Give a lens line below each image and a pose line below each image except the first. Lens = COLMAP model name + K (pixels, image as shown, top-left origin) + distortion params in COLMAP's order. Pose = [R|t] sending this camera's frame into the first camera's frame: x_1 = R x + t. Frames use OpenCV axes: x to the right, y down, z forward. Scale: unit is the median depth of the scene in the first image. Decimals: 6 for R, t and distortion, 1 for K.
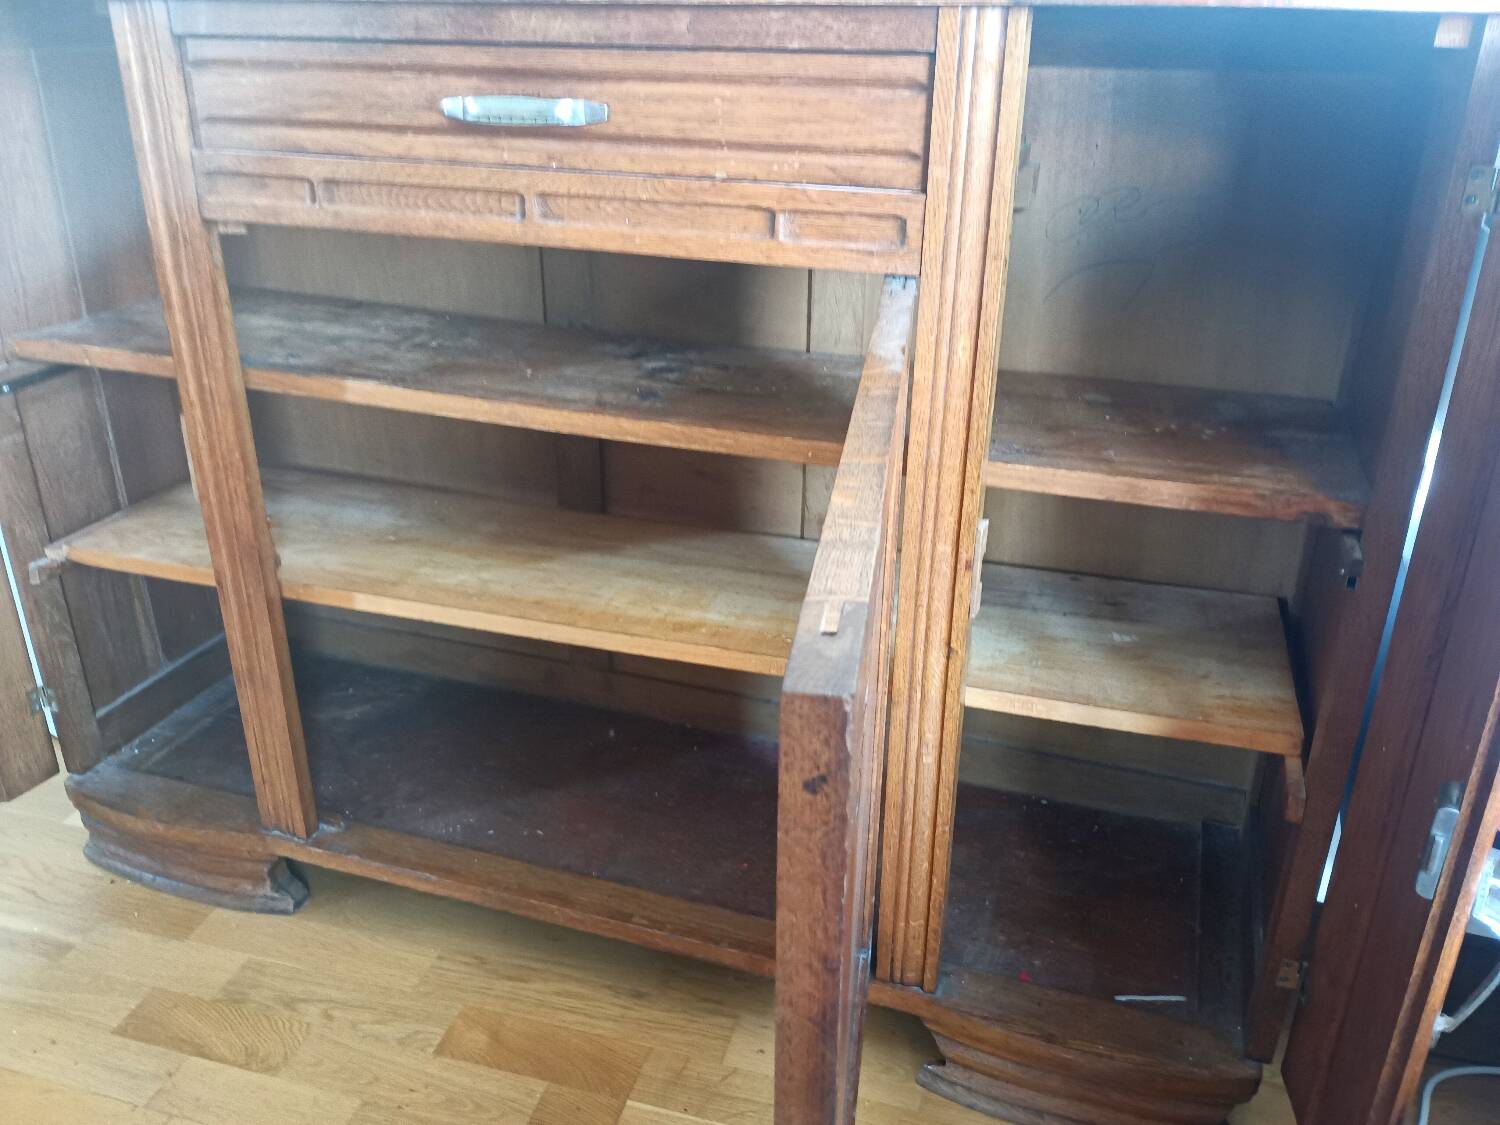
lens RADIAL K [[1242.8, 0, 738.9], [0, 1242.8, 562.2], [0, 0, 1]] dist [0.112101, -0.217882]
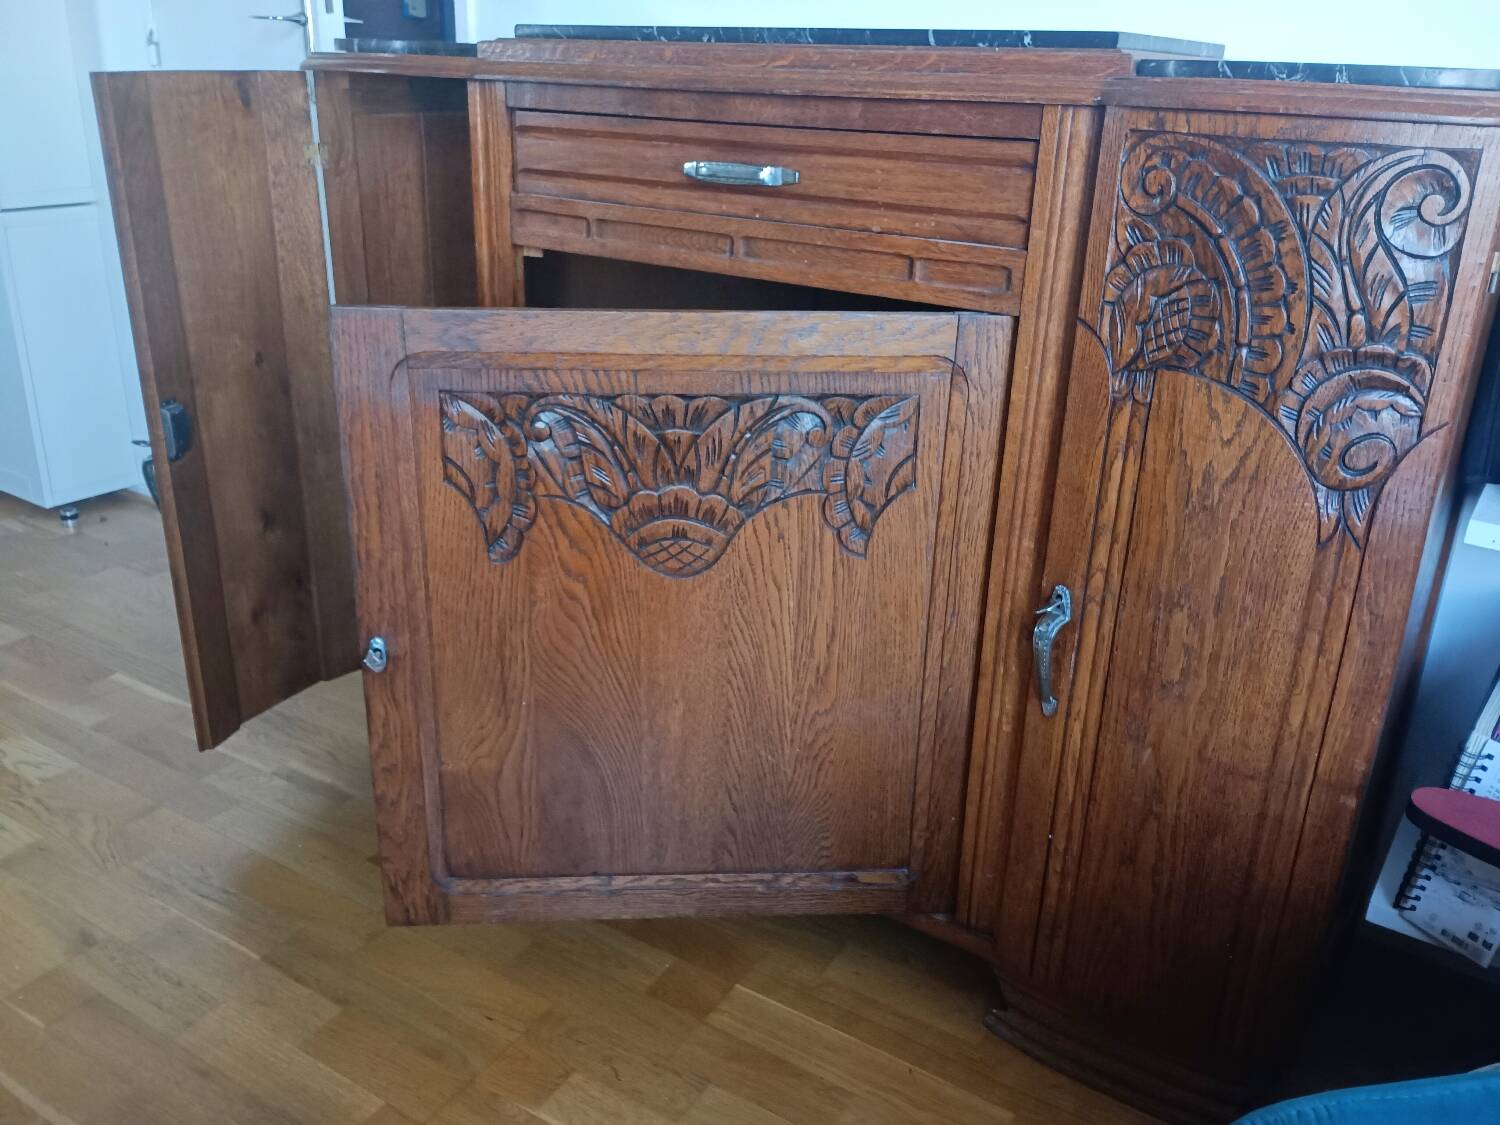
lens RADIAL K [[1242.8, 0, 738.9], [0, 1242.8, 562.2], [0, 0, 1]] dist [0.112101, -0.217882]
pose [[0.959549, 0.121817, -0.253823, 0.206555], [-0.135506, 0.990082, -0.037095, 0.088719], [0.246787, 0.069988, 0.966539, -0.230028]]
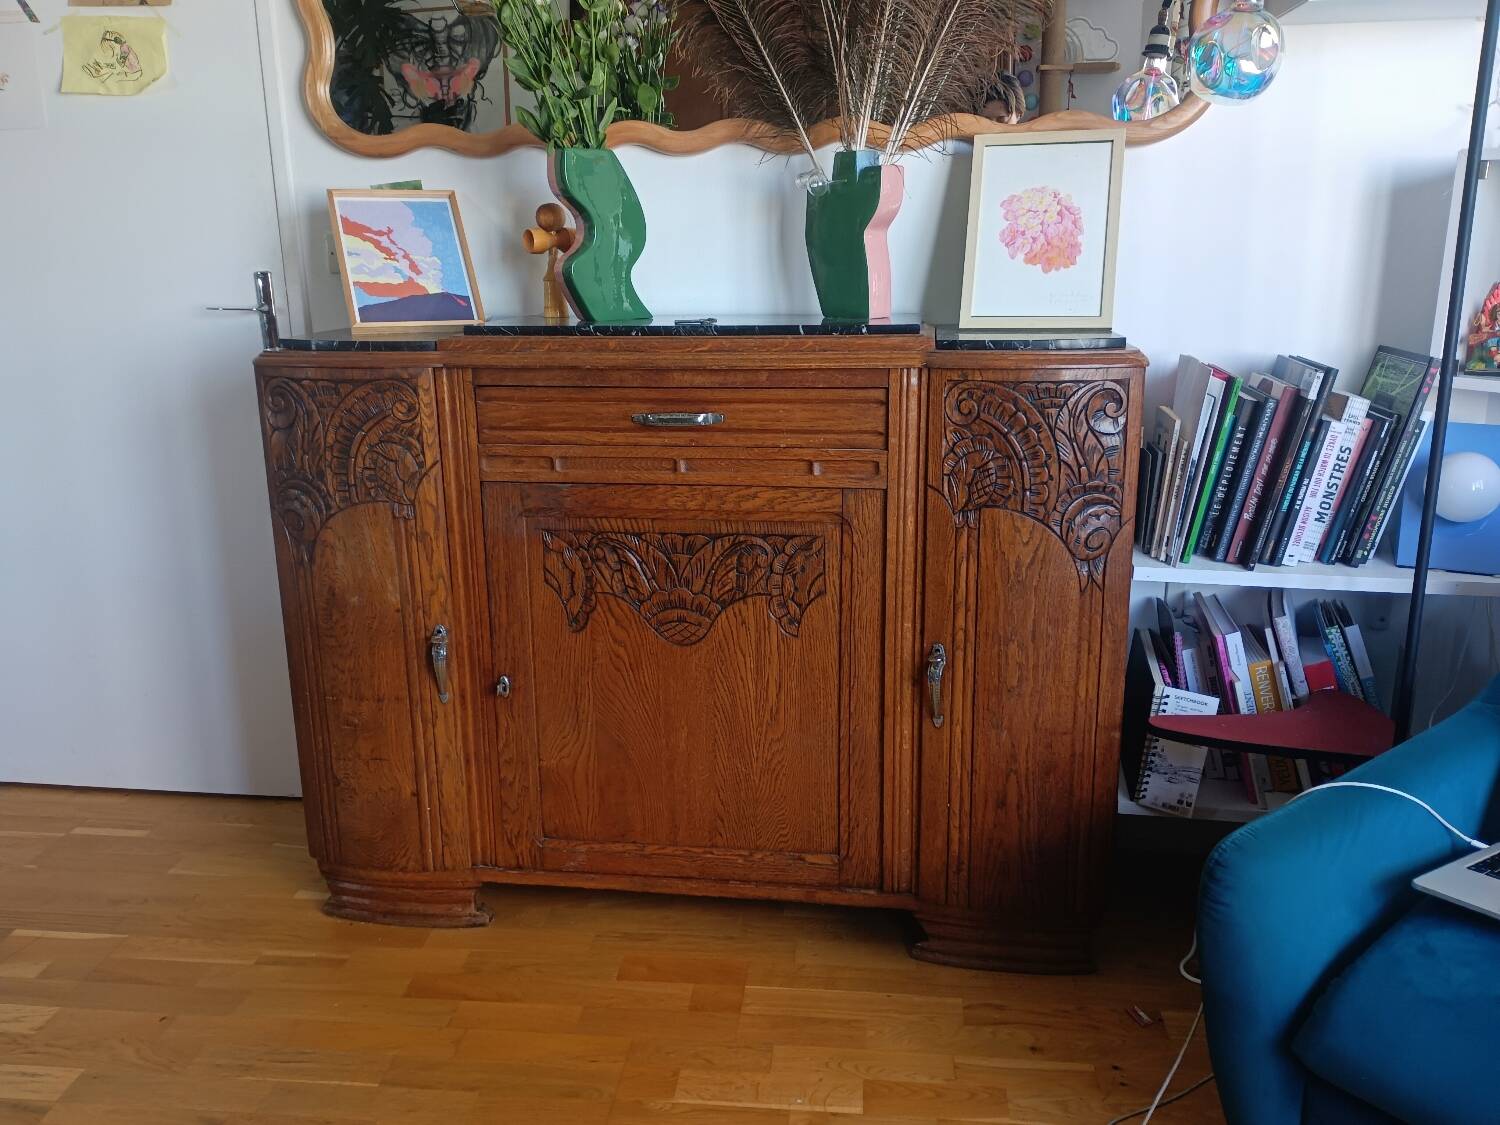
lens RADIAL K [[1242.8, 0, 738.9], [0, 1242.8, 562.2], [0, 0, 1]] dist [0.112101, -0.217882]
pose [[0.984870, -0.062796, 0.161514, -0.400821], [0.090891, 0.980732, -0.172925, 0.204745], [-0.147543, 0.184989, 0.971602, -0.856604]]
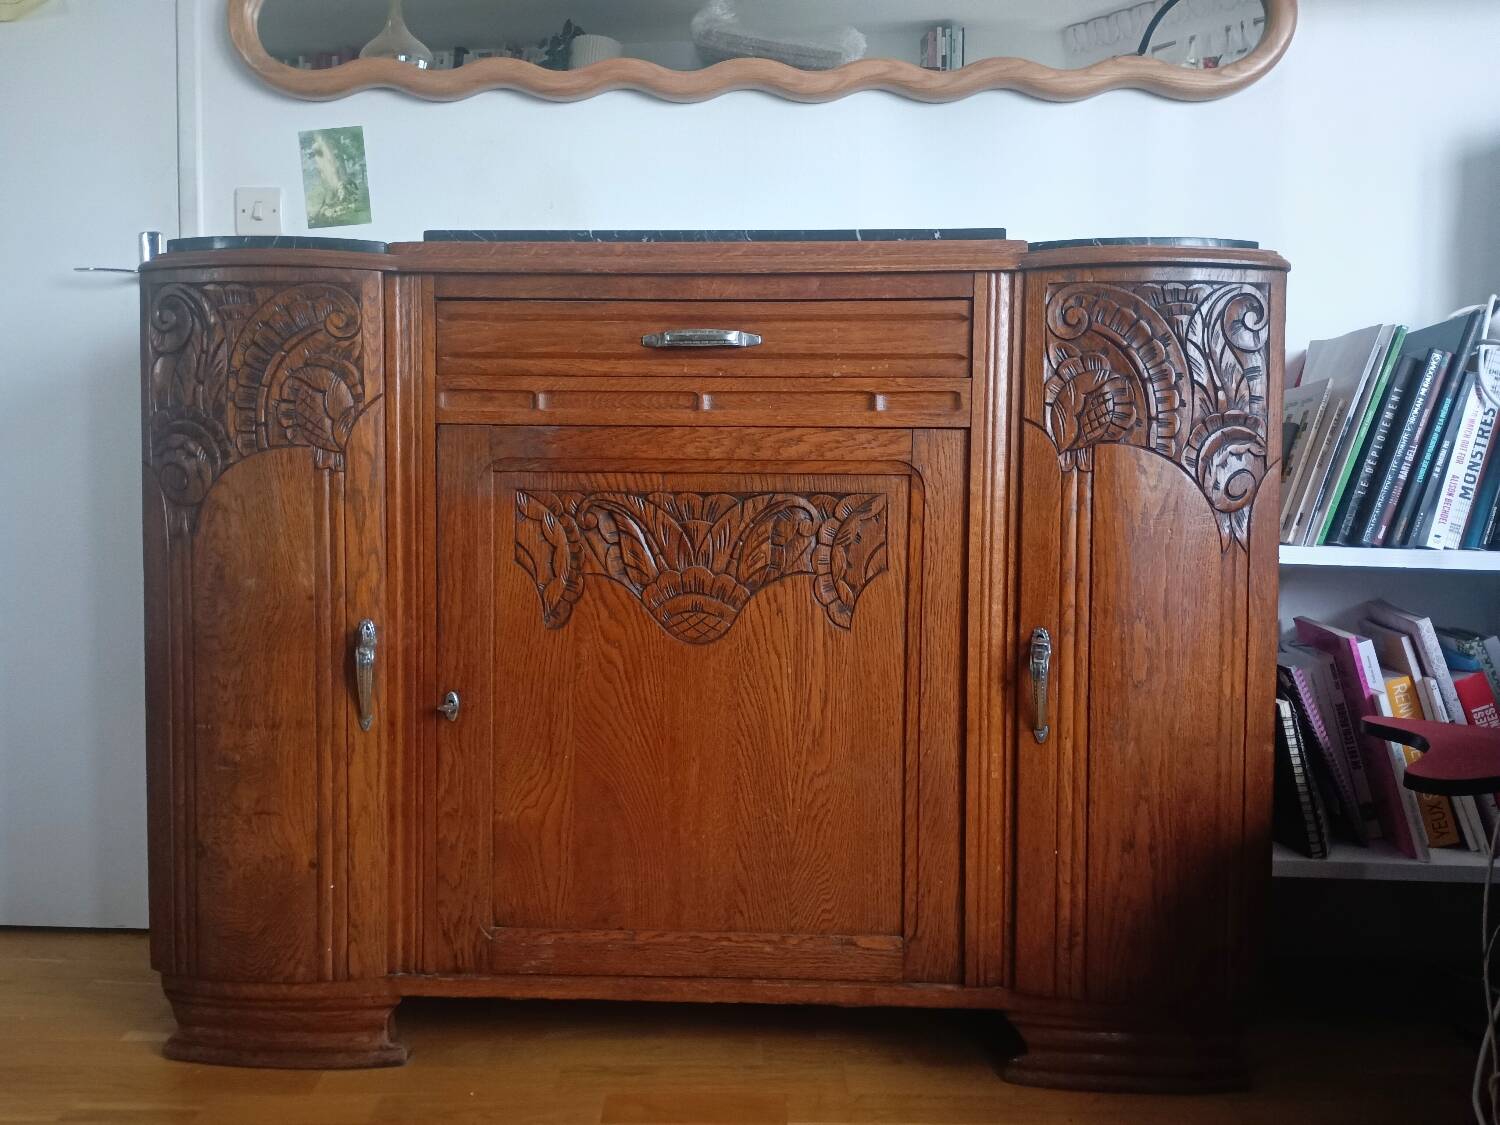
lens RADIAL K [[1242.8, 0, 738.9], [0, 1242.8, 562.2], [0, 0, 1]] dist [0.112101, -0.217882]
pose [[0.959536, -0.011396, 0.281356, -0.554547], [0.116508, 0.925710, -0.359844, 0.443920], [-0.256353, 0.378063, 0.889579, -0.267722]]
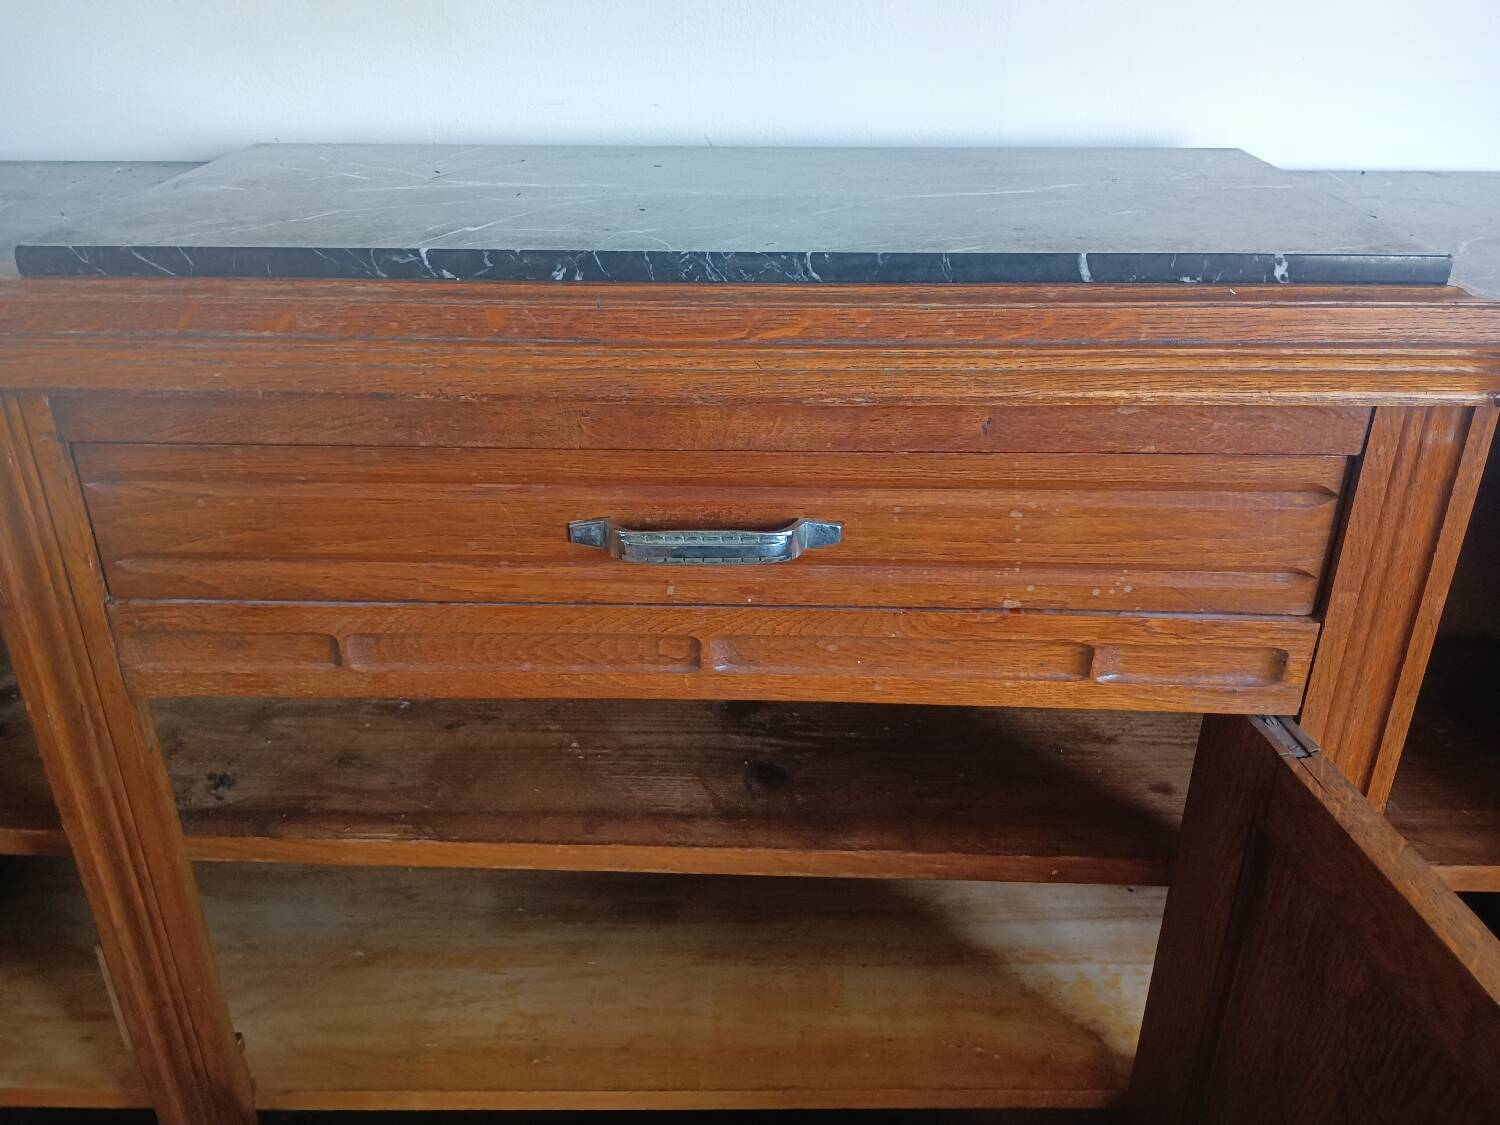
lens RADIAL K [[1242.8, 0, 738.9], [0, 1242.8, 562.2], [0, 0, 1]] dist [0.112101, -0.217882]
pose [[0.953720, -0.145023, 0.263413, -0.327076], [0.131960, 0.989007, 0.066726, -0.381621], [-0.270194, -0.028878, 0.962373, 0.351997]]
